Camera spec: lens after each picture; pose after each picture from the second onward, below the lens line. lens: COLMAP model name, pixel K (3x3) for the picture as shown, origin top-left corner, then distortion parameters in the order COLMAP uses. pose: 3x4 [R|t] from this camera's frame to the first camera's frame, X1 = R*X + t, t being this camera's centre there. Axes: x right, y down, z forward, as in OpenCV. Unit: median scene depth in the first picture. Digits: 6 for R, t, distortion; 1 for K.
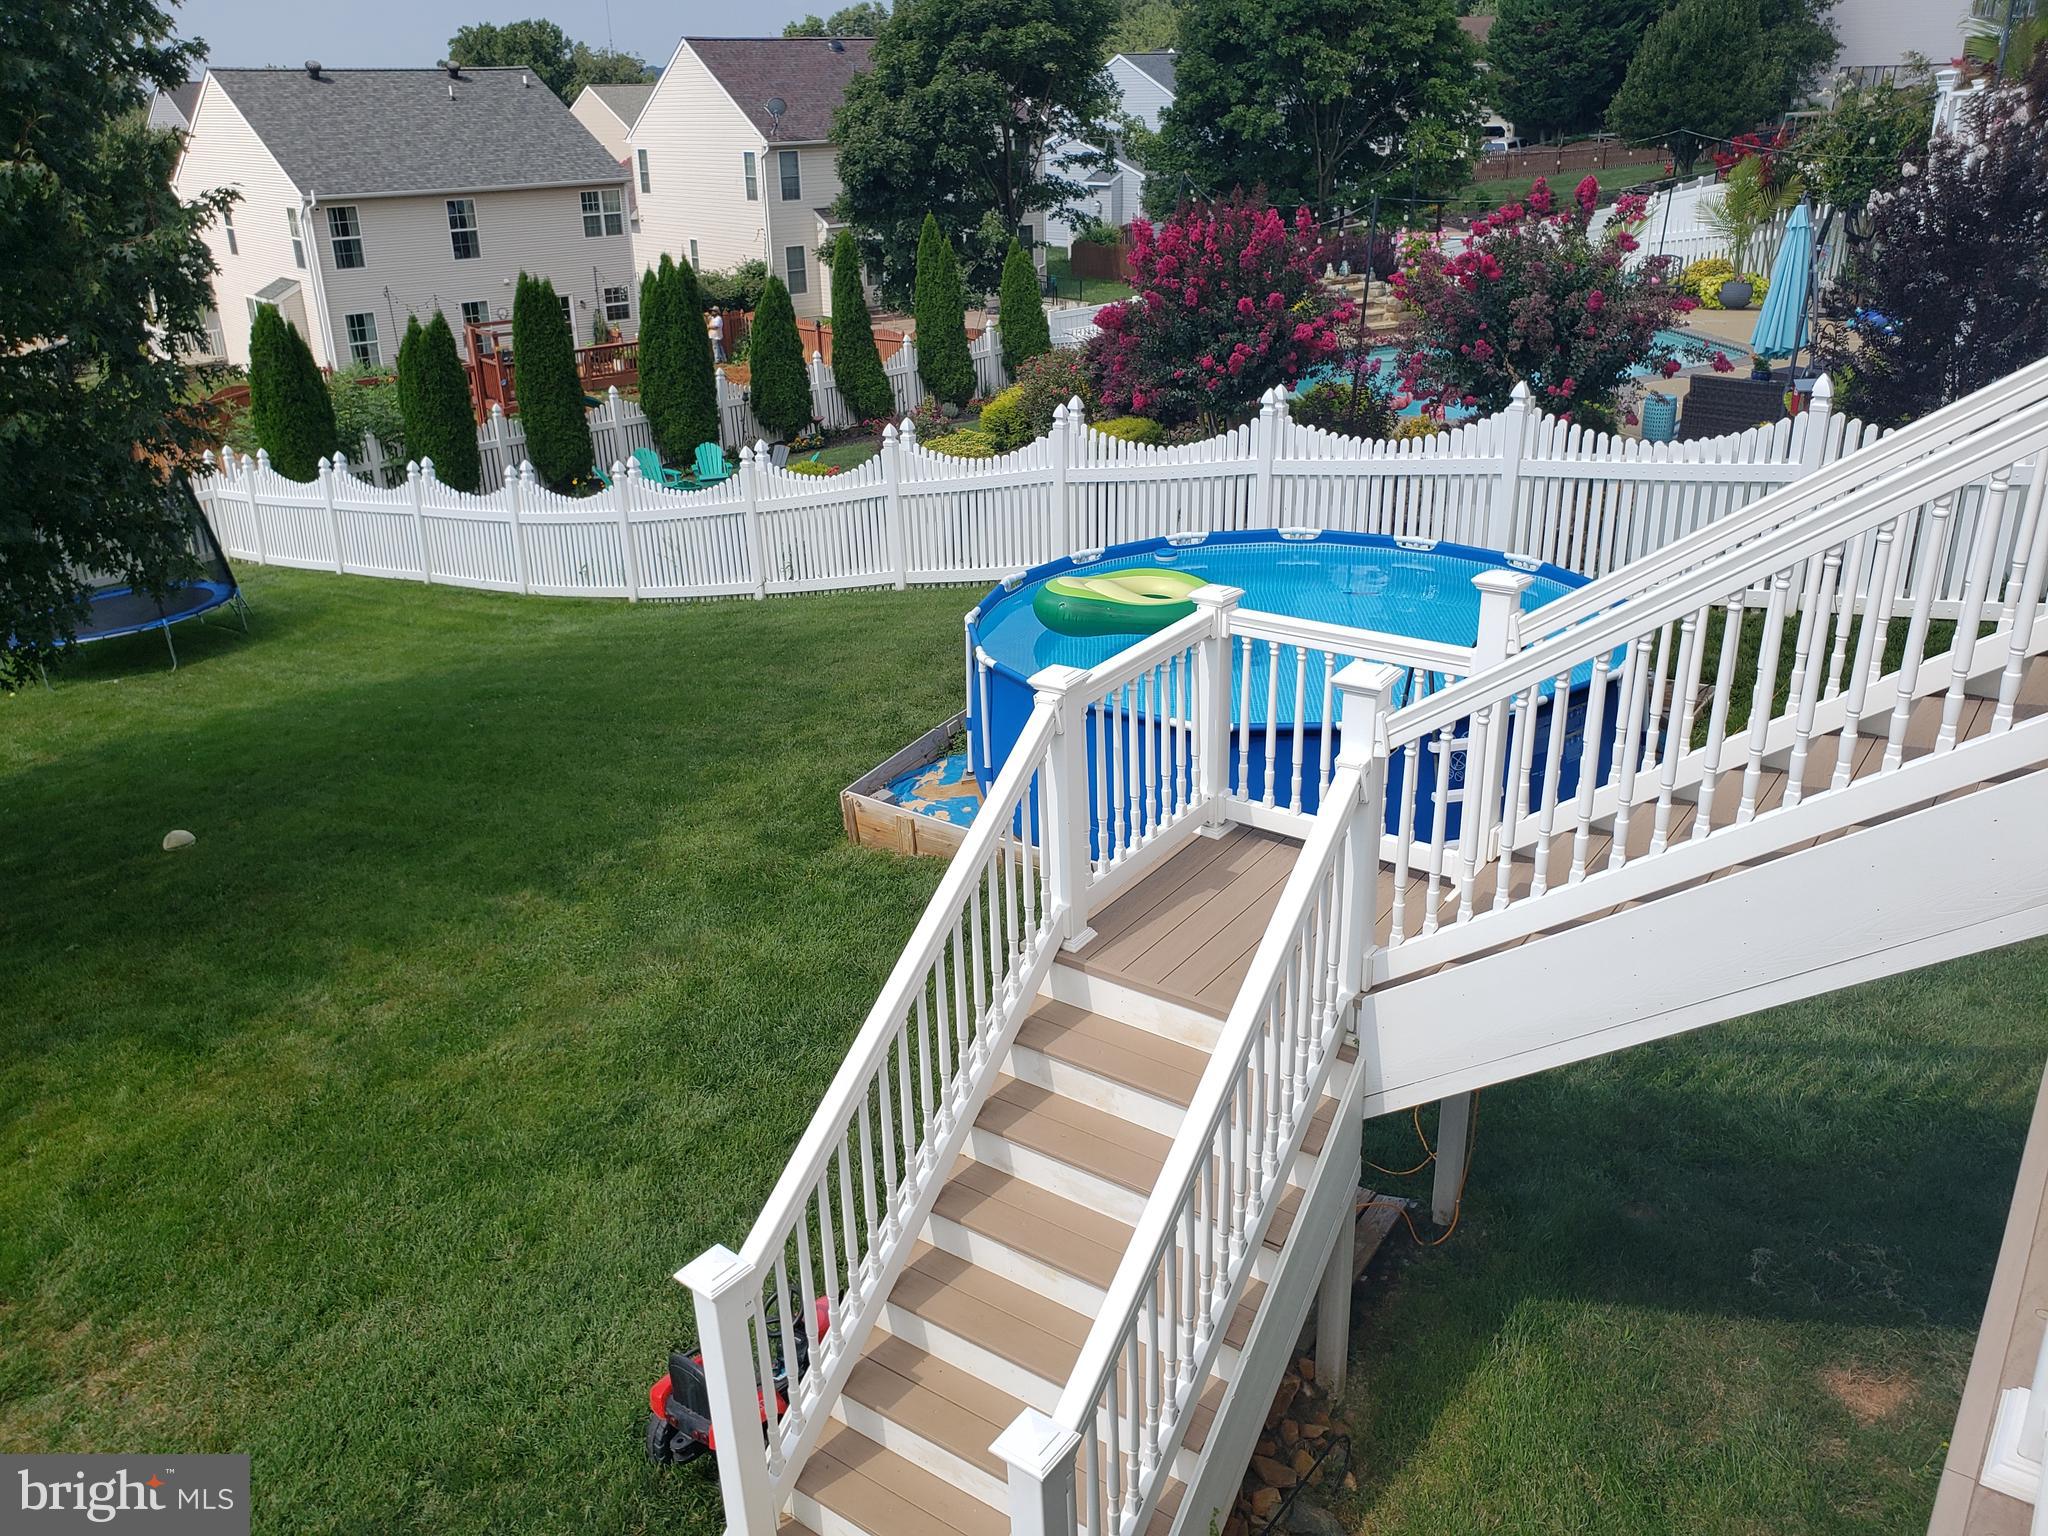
lens RADIAL K [[1612.5, 0, 1018.0], [0, 1612.5, 746.8], [0, 0, 1]] dist [0.020605, 0.006527]
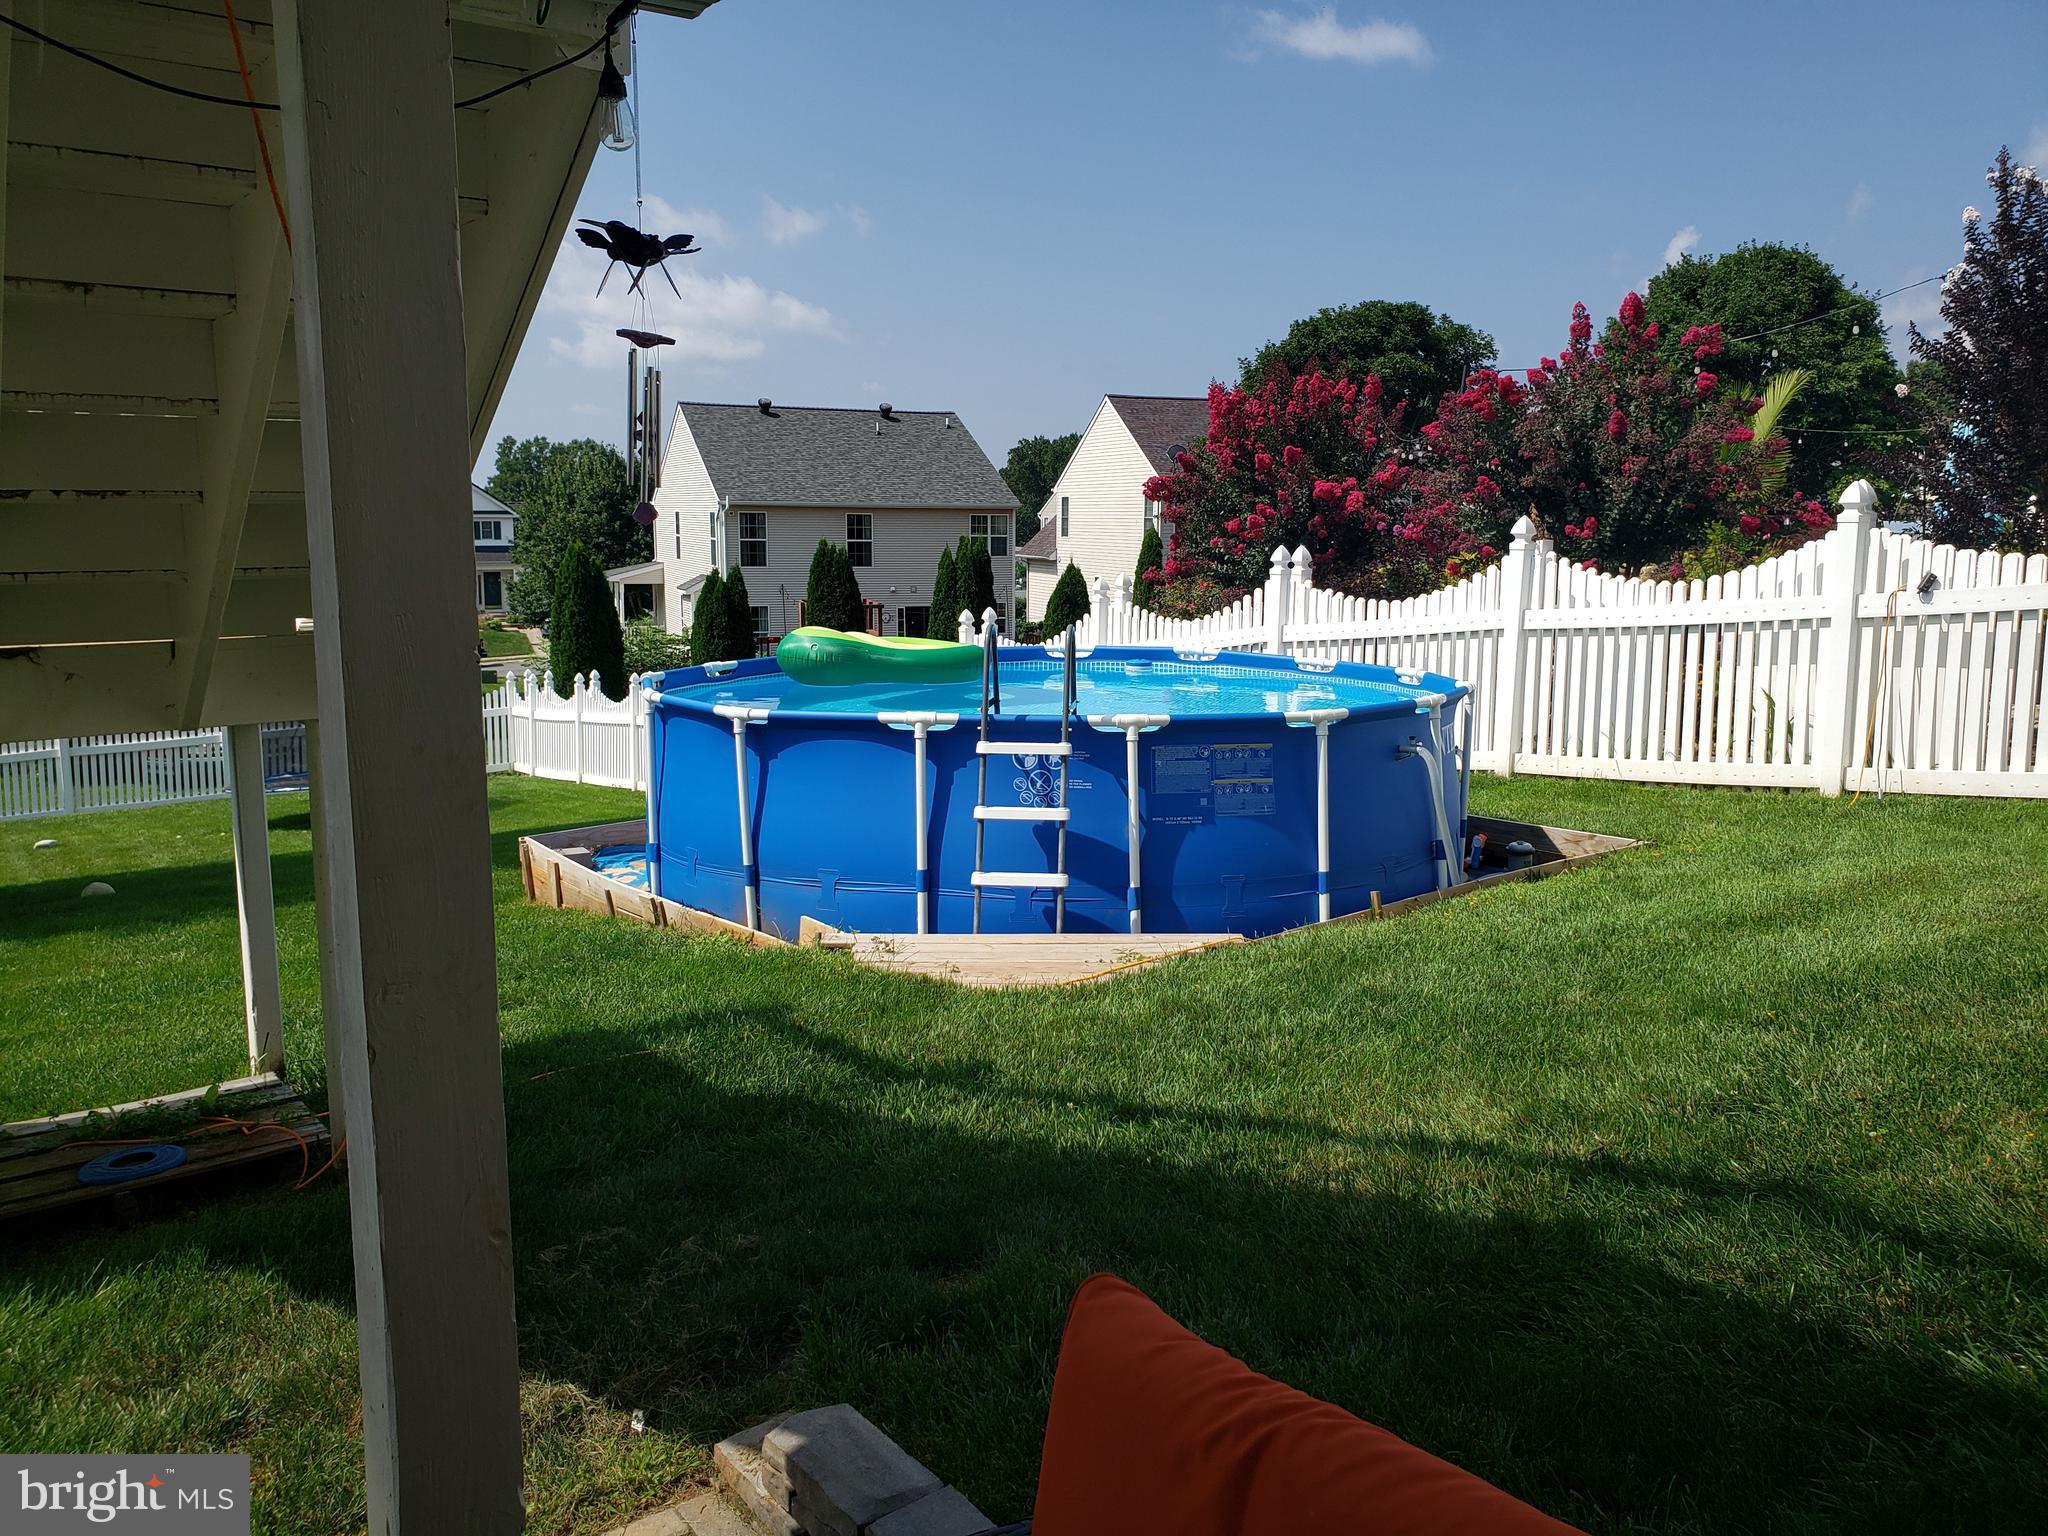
lens RADIAL K [[1612.5, 0, 1028.7], [0, 1612.5, 775.3], [0, 0, 1]] dist [0.020605, 0.006527]
pose [[0.949978, 0.081354, -0.301534, 0.110144], [-0.146613, 0.968649, -0.200559, 0.034996], [0.275764, 0.234736, 0.932123, 0.063880]]
